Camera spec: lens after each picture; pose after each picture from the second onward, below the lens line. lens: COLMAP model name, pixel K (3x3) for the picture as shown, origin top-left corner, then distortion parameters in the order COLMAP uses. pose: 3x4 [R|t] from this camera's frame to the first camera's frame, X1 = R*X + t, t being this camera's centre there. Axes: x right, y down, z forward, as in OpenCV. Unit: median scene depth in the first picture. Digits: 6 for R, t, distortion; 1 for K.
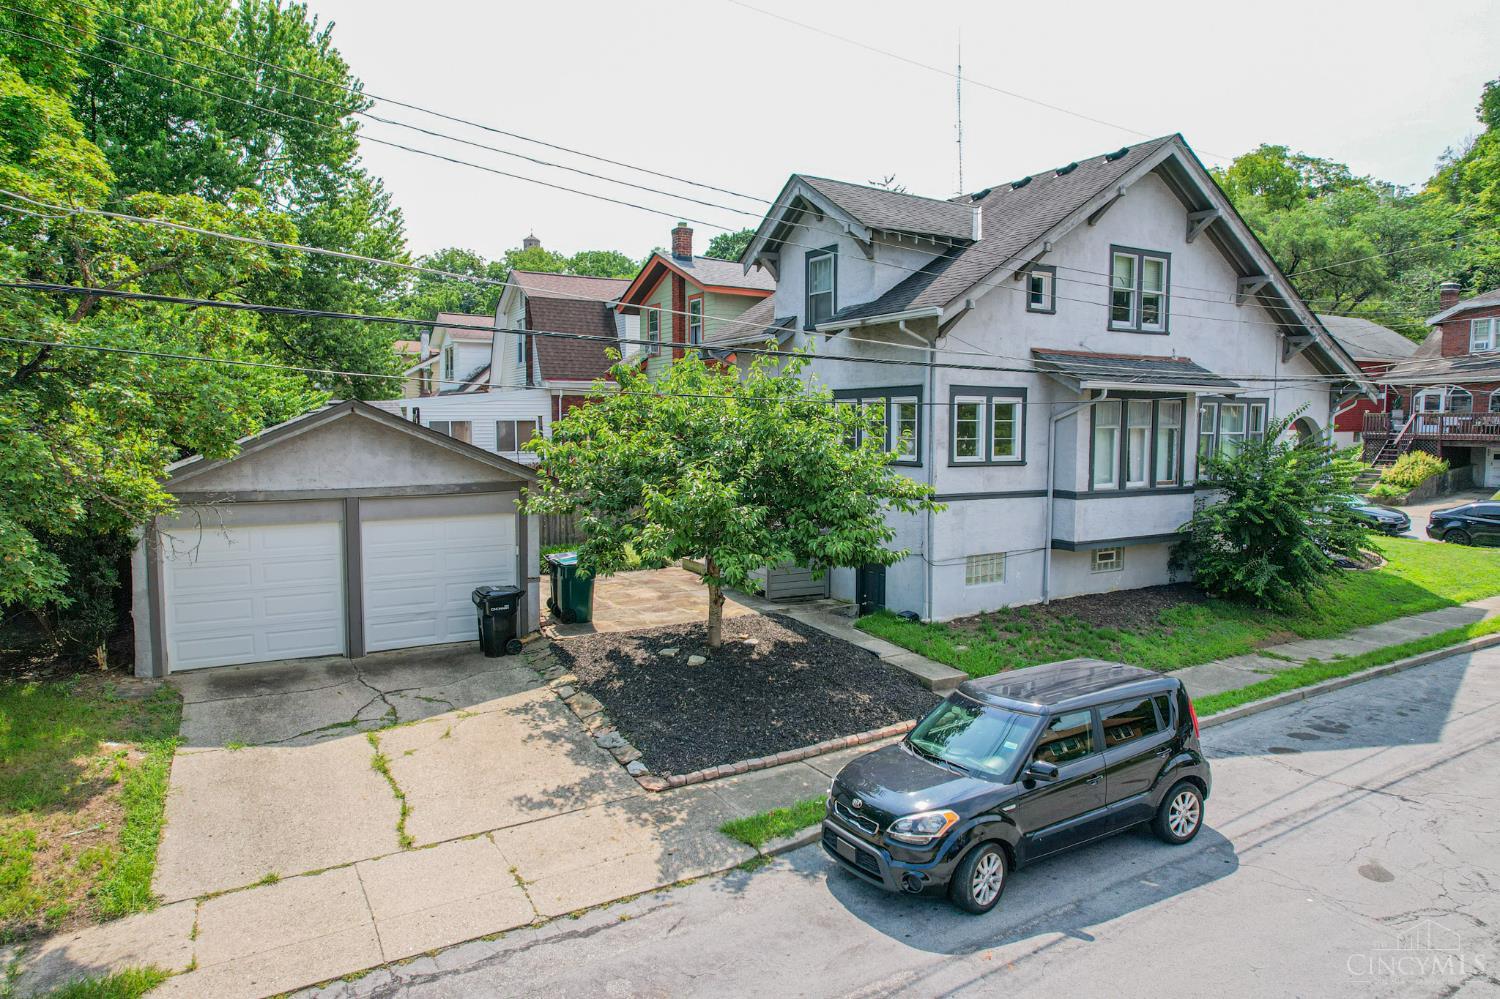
lens RADIAL K [[955.7, 0, 752.7], [0, 955.7, 501.6], [0, 0, 1]] dist [-0.073112, 0.067082]
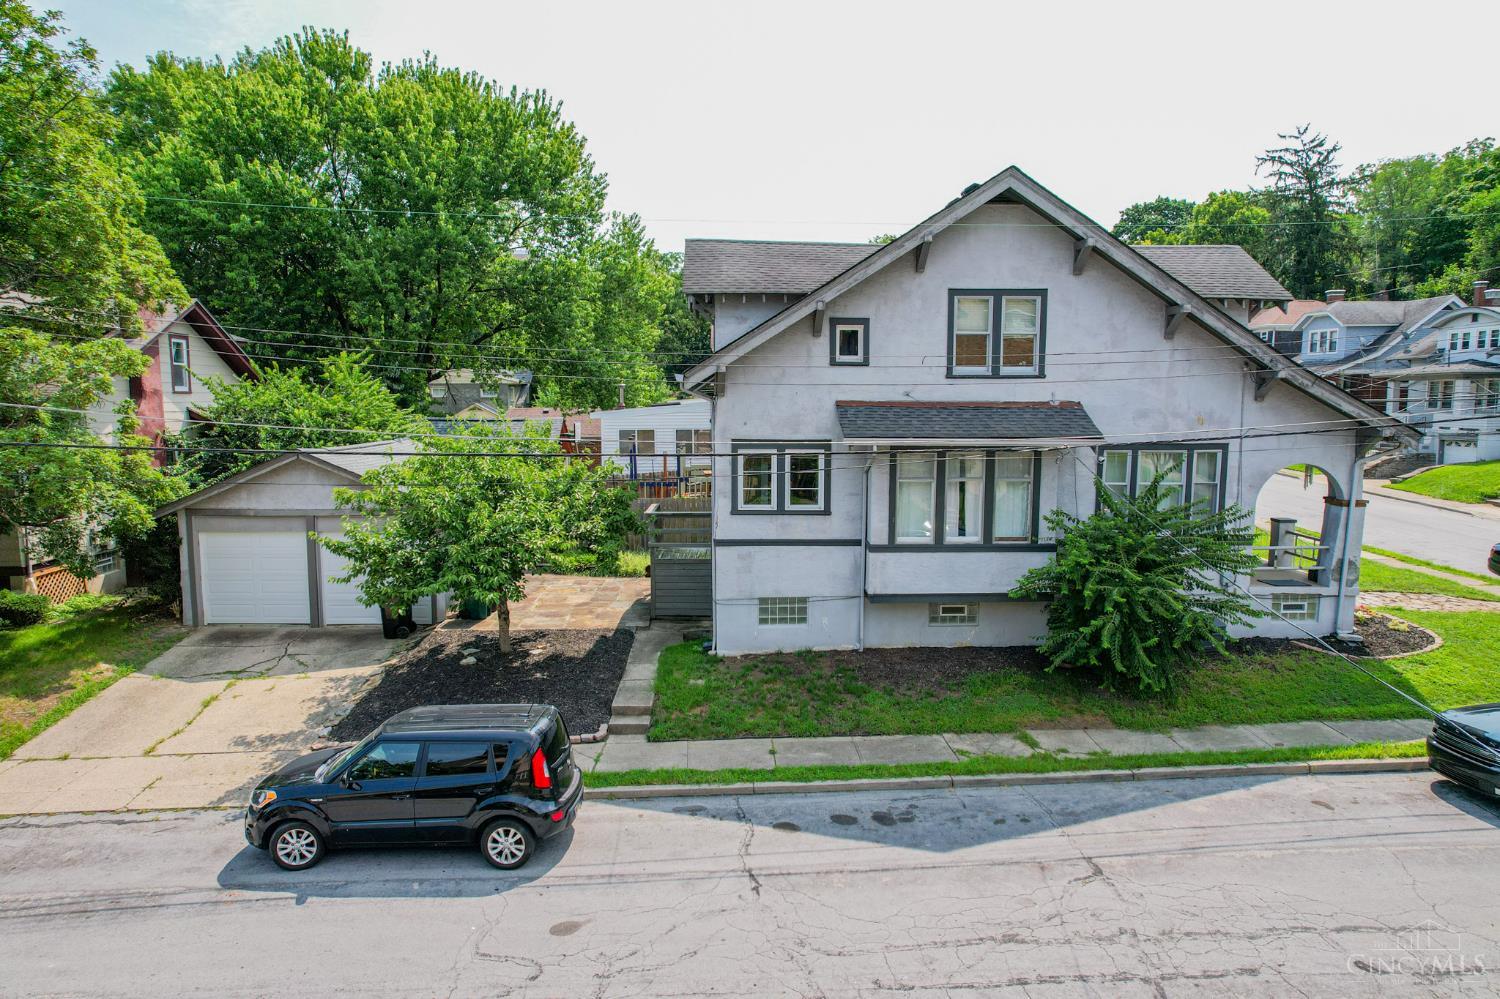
lens RADIAL K [[955.7, 0, 752.7], [0, 955.7, 501.6], [0, 0, 1]] dist [-0.073112, 0.067082]
pose [[0.880293, 0.052536, -0.471513, 0.836488], [-0.038681, 0.998489, 0.039037, -0.107146], [0.472851, -0.016126, 0.880995, 0.062334]]
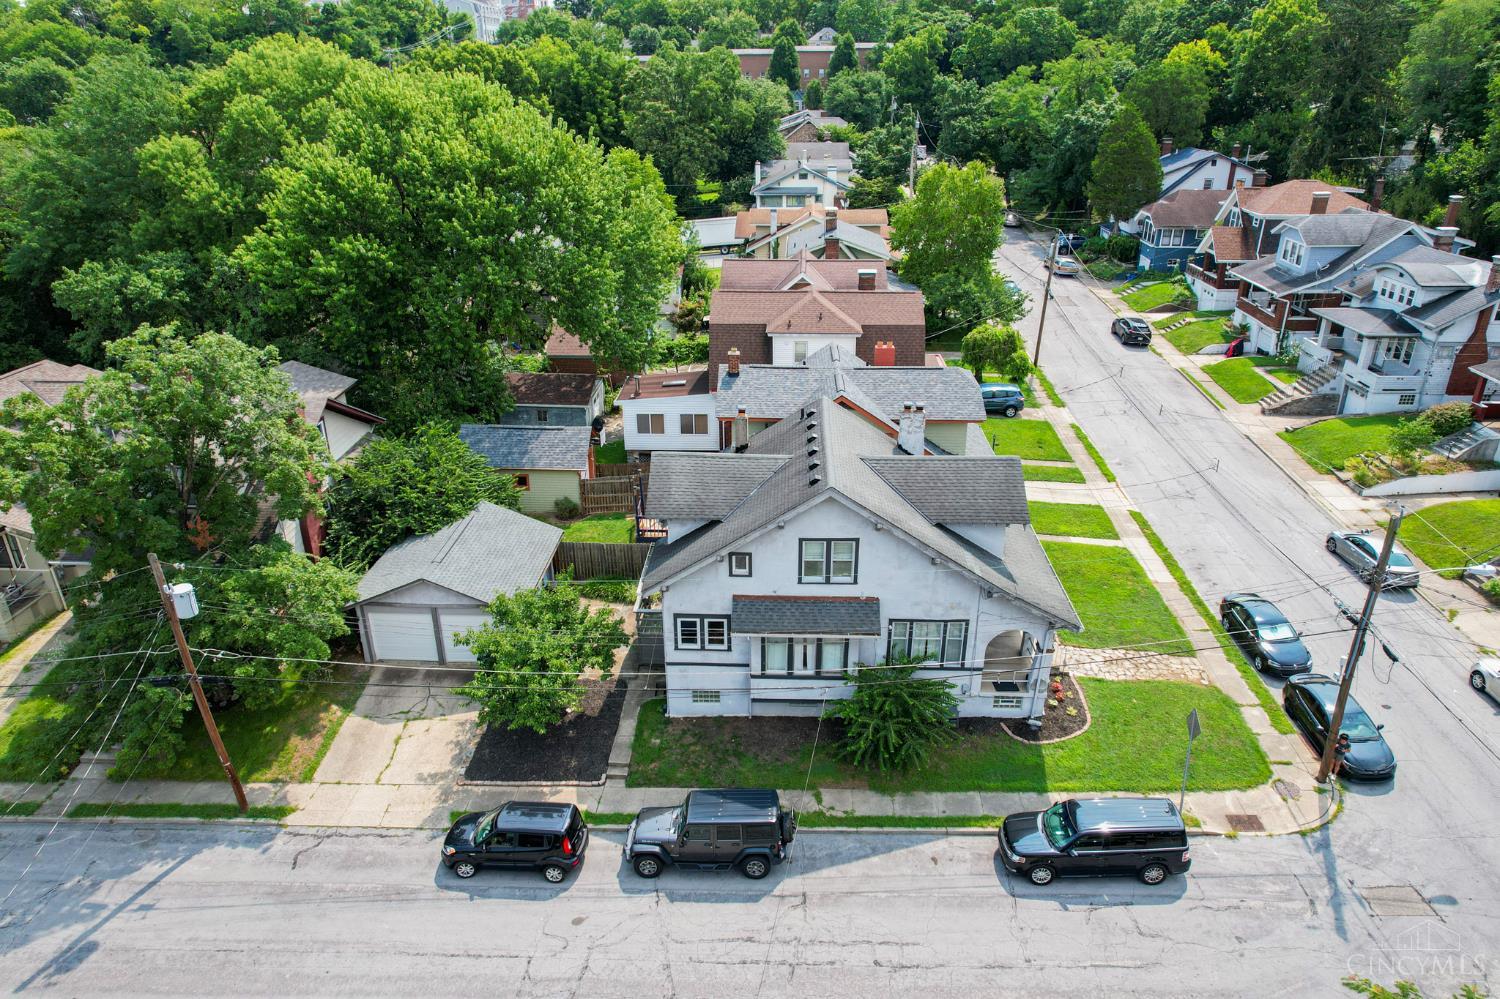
lens RADIAL K [[976.7, 0, 753.7], [0, 976.7, 500.2], [0, 0, 1]] dist [-0.071965, 0.068695]
pose [[0.845311, 0.213960, -0.489562, 1.390299], [-0.038575, 0.938361, 0.343498, -1.123694], [0.532880, -0.271478, 0.801460, -0.445806]]
